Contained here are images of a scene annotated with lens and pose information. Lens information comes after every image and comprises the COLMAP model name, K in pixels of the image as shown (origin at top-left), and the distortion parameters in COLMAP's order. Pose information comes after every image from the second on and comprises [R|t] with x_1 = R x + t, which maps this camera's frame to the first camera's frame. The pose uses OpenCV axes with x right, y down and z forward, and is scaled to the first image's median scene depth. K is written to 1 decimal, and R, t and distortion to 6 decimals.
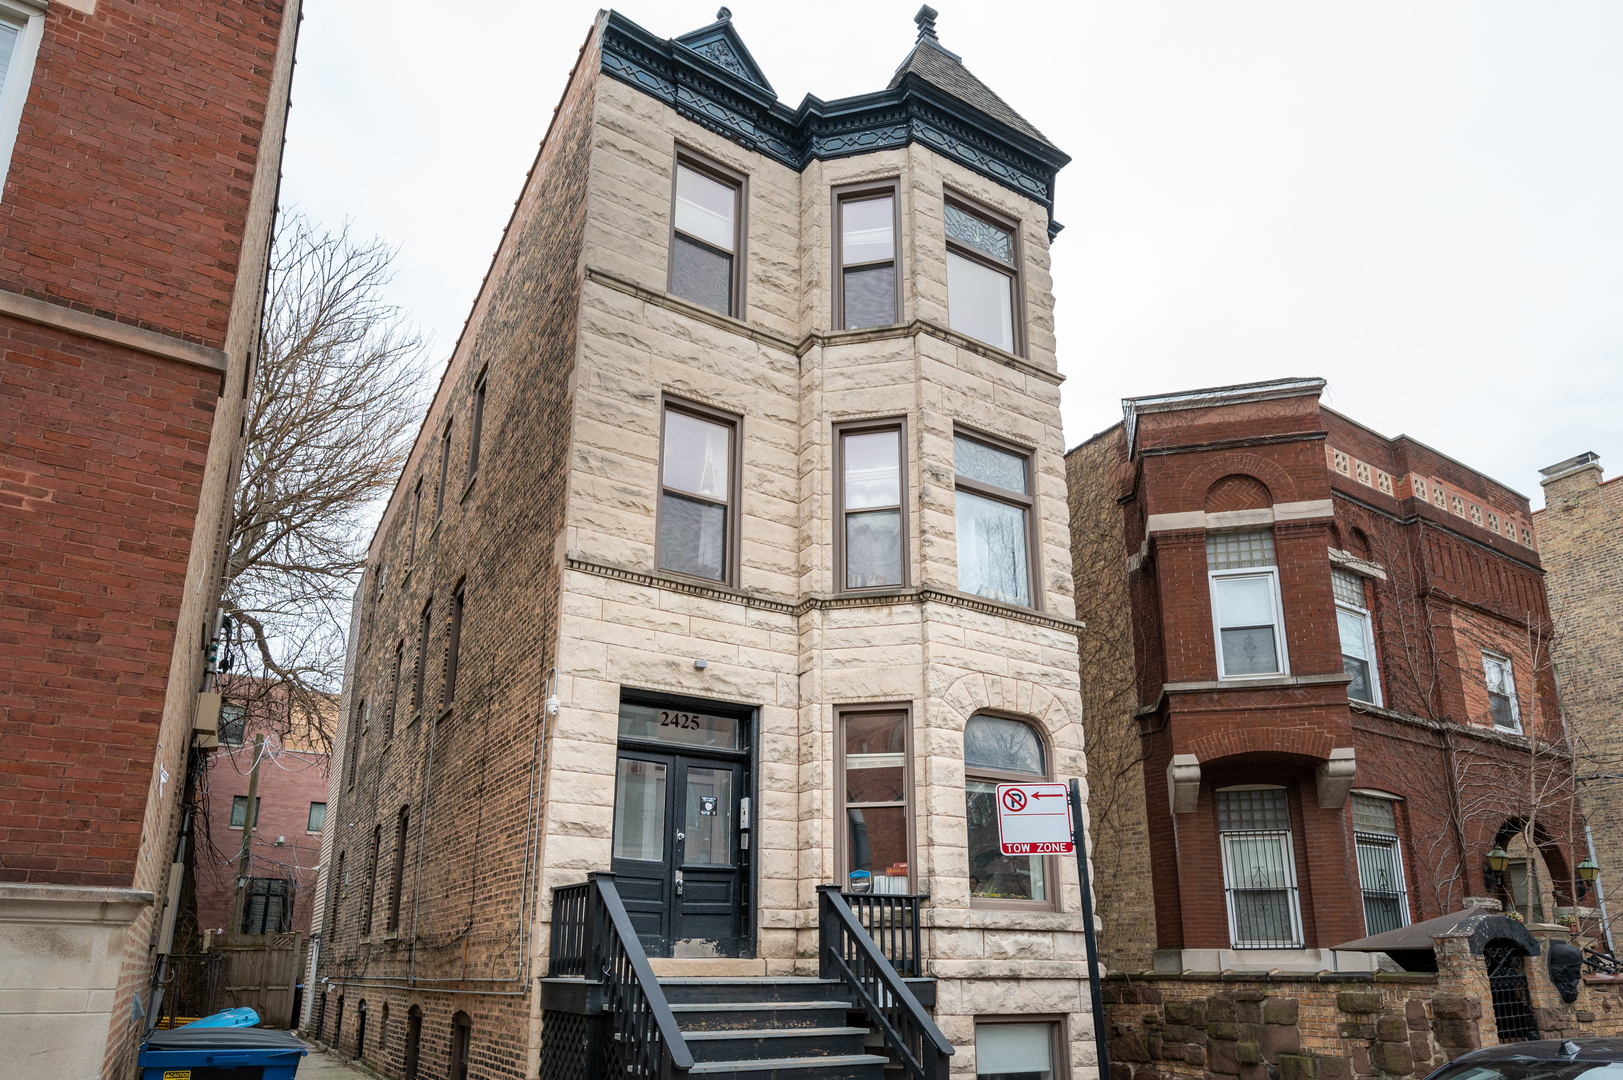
lens RADIAL K [[1317.9, 0, 807.8], [0, 1317.9, 483.8], [0, 0, 1]] dist [-0.004964, 0.002438]
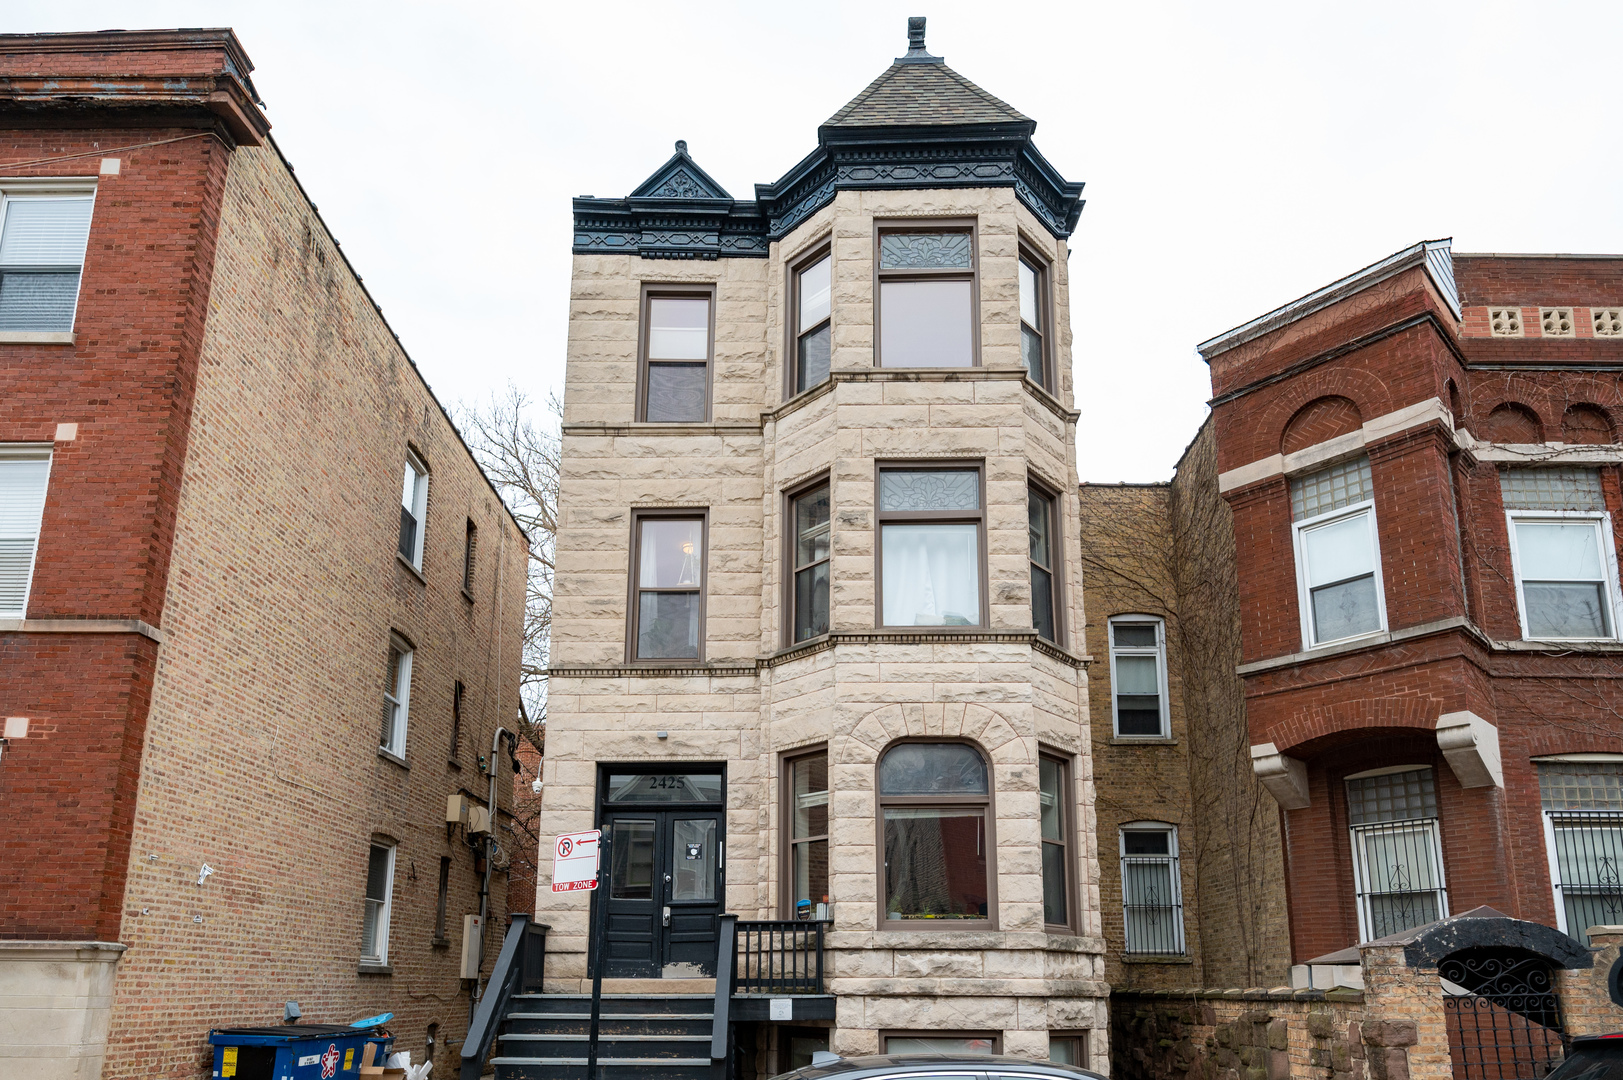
lens RADIAL K [[1454.7, 0, 812.5], [0, 1454.7, 541.3], [0, 0, 1]] dist [0.001284, -0.008345]
pose [[0.713657, -0.207899, -0.668933, 0.852973], [0.240787, 0.969560, -0.044445, 0.054281], [0.657810, -0.129352, 0.741993, 0.128931]]
